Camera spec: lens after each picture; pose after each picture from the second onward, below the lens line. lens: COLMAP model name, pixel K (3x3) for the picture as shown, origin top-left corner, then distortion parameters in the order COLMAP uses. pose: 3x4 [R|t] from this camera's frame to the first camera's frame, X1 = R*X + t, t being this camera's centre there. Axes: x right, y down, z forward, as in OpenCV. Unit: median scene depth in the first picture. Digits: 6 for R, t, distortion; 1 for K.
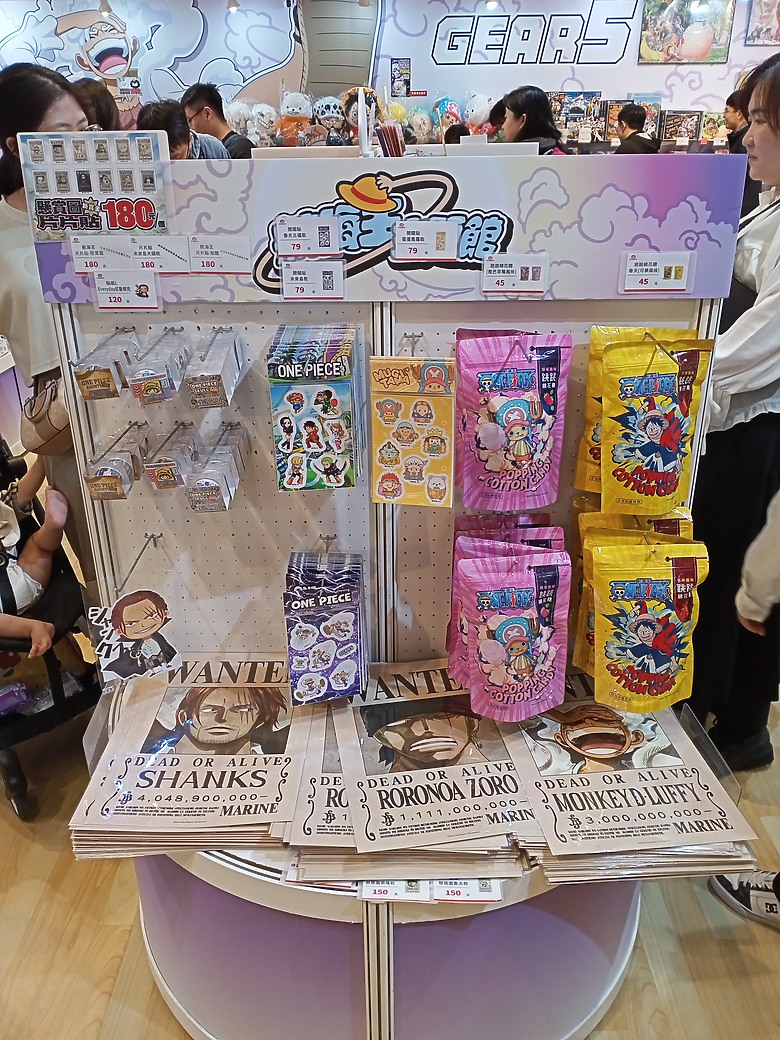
lens RADIAL K [[859.8, 0, 388.0], [0, 859.8, 526.0], [0, 0, 1]] dist [0.038076, -0.093132]
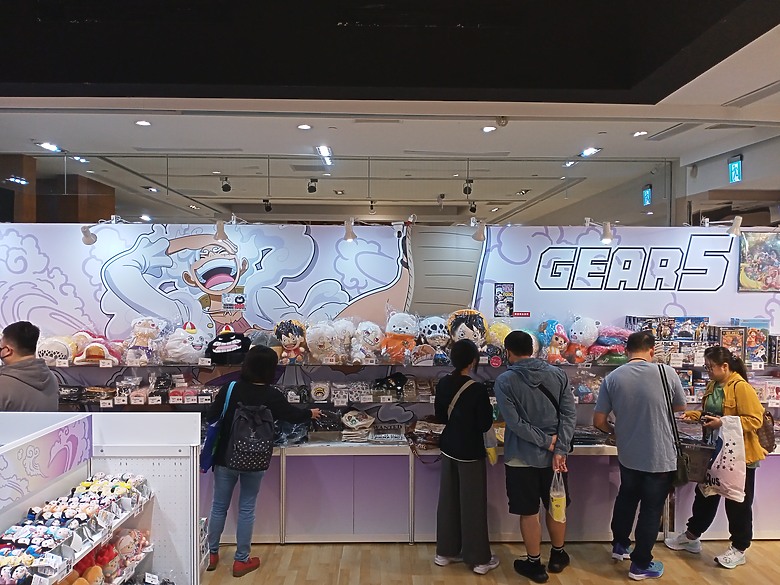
lens RADIAL K [[644.9, 0, 385.6], [0, 644.9, 295.2], [0, 0, 1]] dist [0.038076, -0.093132]
pose [[0.999698, 0.017613, 0.017162, -0.139190], [-0.009461, 0.919618, -0.392699, -0.228146], [-0.022699, 0.392418, 0.919507, 0.307128]]
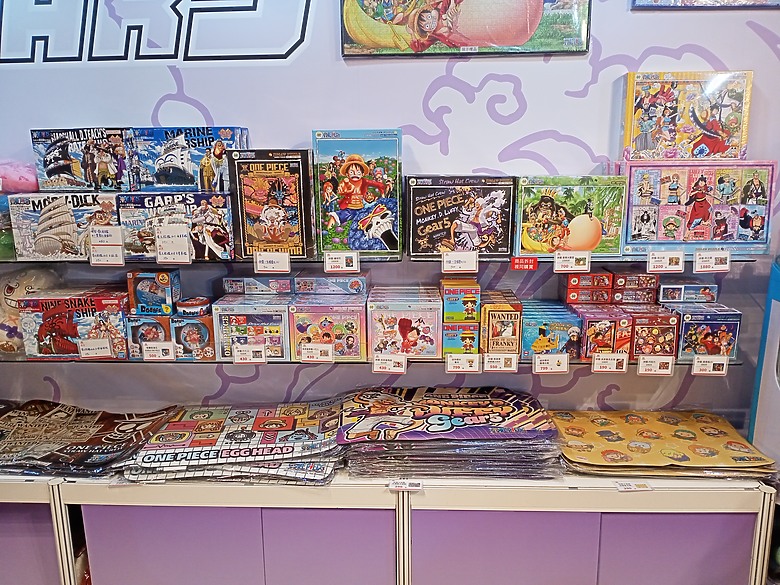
lens RADIAL K [[644.9, 0, 390.4], [0, 644.9, 298.0], [0, 0, 1]] dist [0.038076, -0.093132]
pose [[0.998772, 0.013355, -0.047700, 0.325301], [-0.023690, 0.974484, -0.223201, -0.373314], [0.043502, 0.224057, 0.973605, 0.751315]]
